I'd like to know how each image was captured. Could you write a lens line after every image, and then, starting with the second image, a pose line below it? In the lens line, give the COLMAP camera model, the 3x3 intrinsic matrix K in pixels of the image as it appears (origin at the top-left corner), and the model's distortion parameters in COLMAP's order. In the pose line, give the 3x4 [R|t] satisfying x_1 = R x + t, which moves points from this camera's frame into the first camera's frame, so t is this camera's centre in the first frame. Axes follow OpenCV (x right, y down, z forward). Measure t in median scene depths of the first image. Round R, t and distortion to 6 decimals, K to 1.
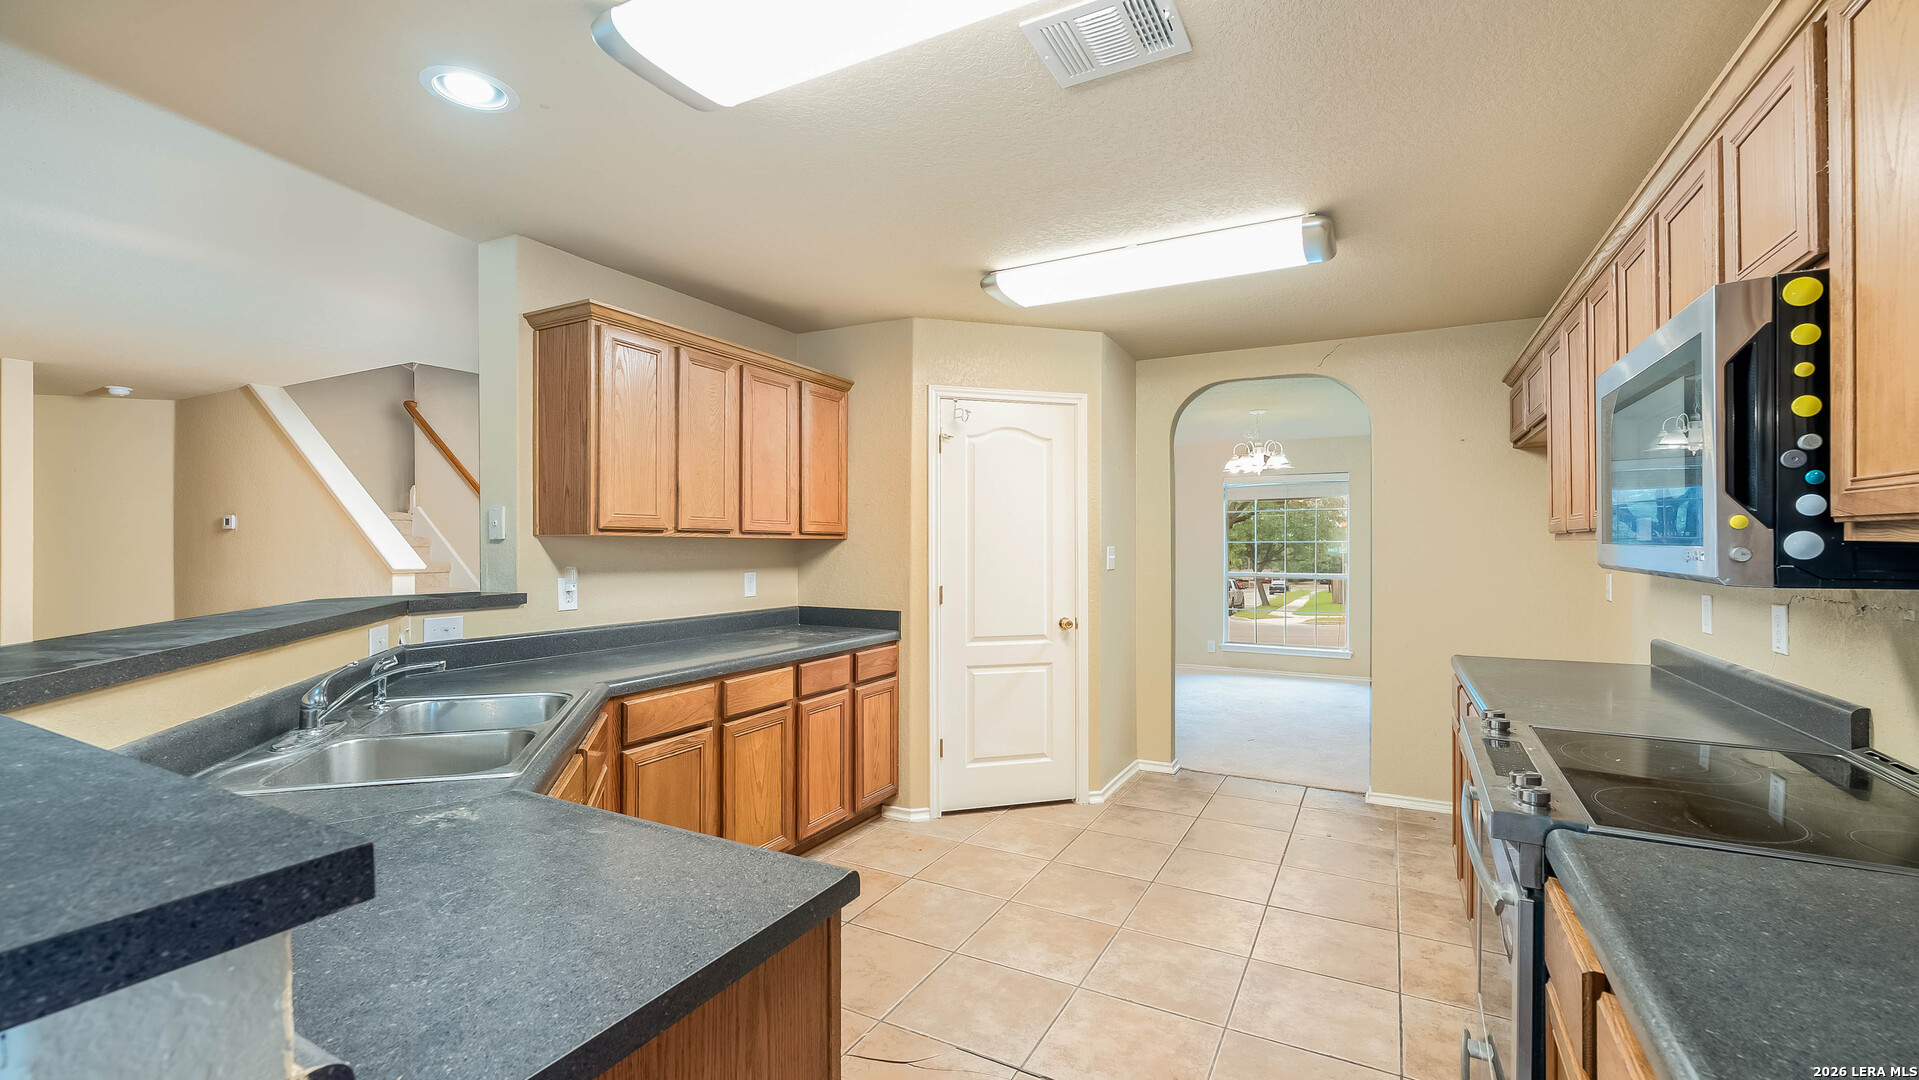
lens RADIAL K [[784.9, 0, 959.5], [0, 784.9, 540.0], [0, 0, 1]] dist [0.000575, 0.000069]
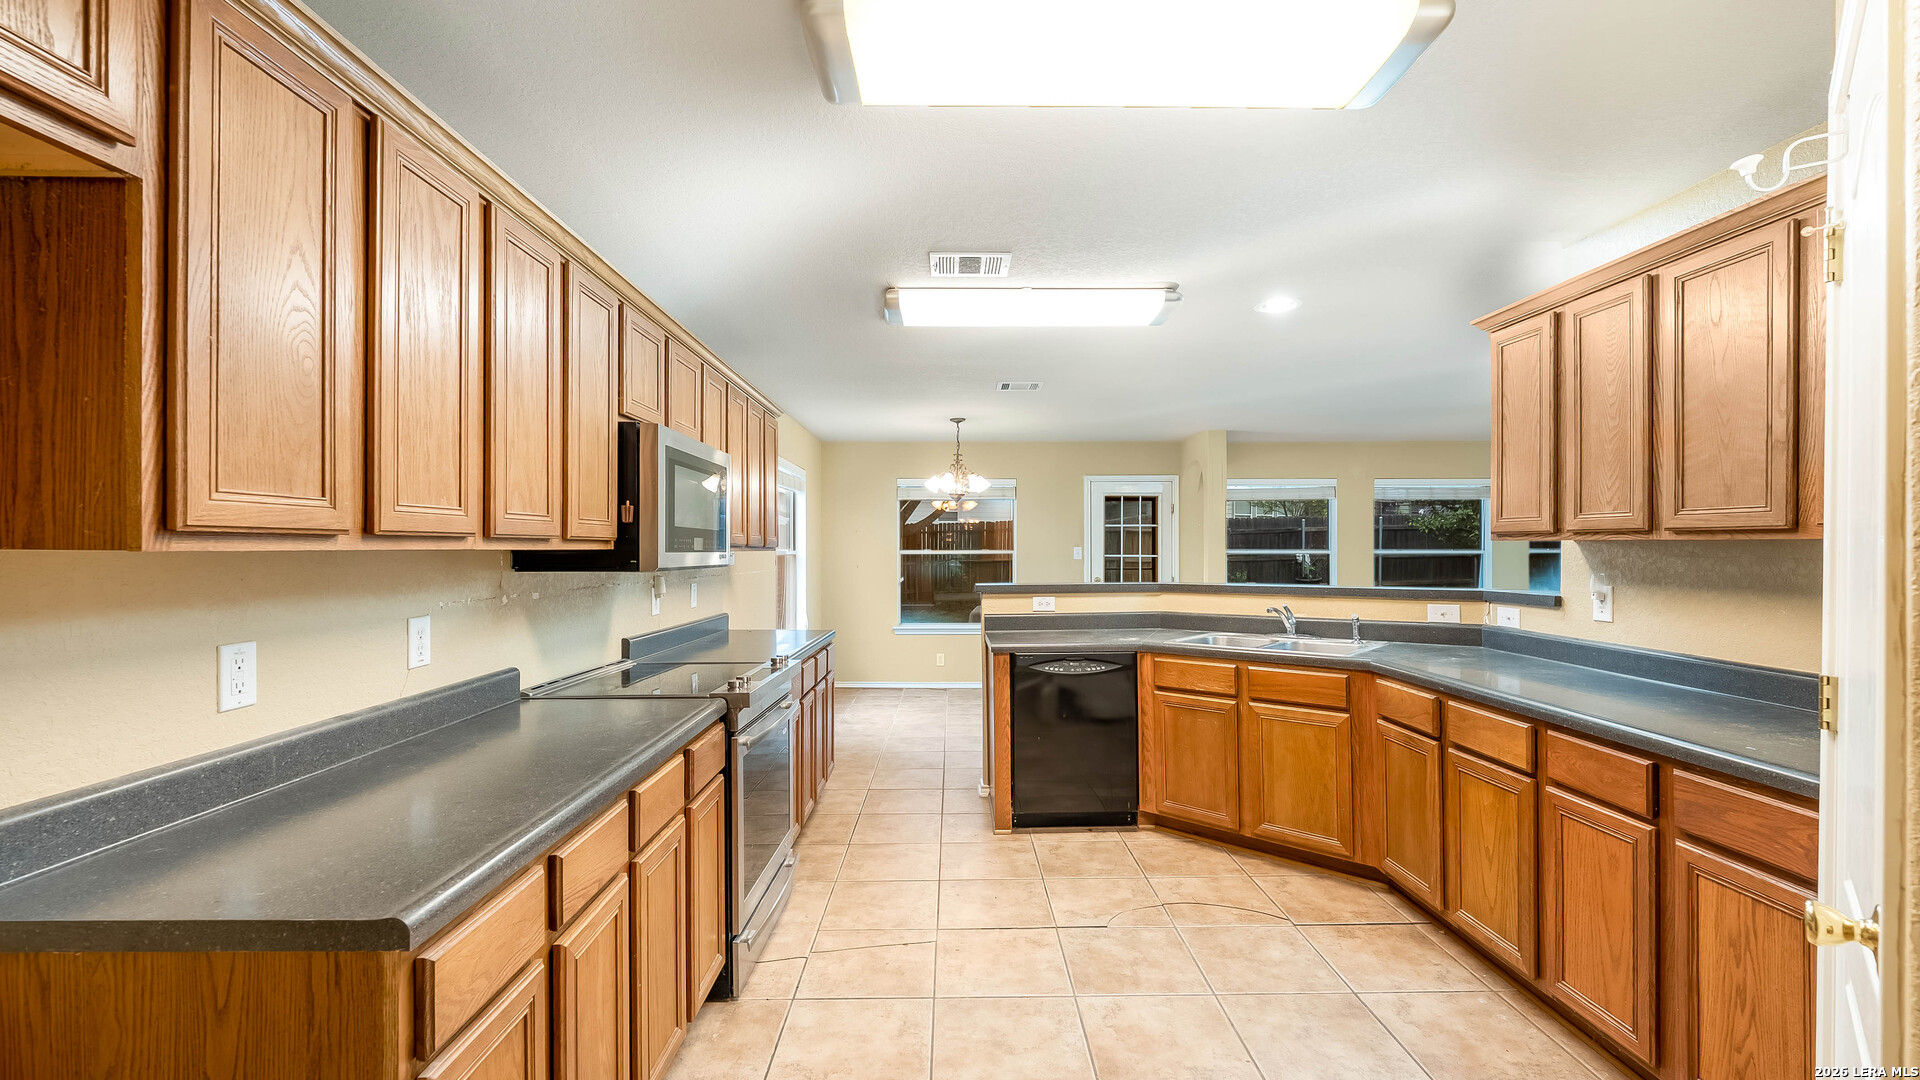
lens RADIAL K [[785.3, 0, 960.0], [0, 785.3, 540.0], [0, 0, 1]] dist [0.000575, 0.000069]
pose [[-0.875356, 0.004515, -0.483459, 0.653390], [0.011493, 0.999868, -0.011473, -0.004147], [0.483343, -0.015599, -0.875292, 1.555840]]
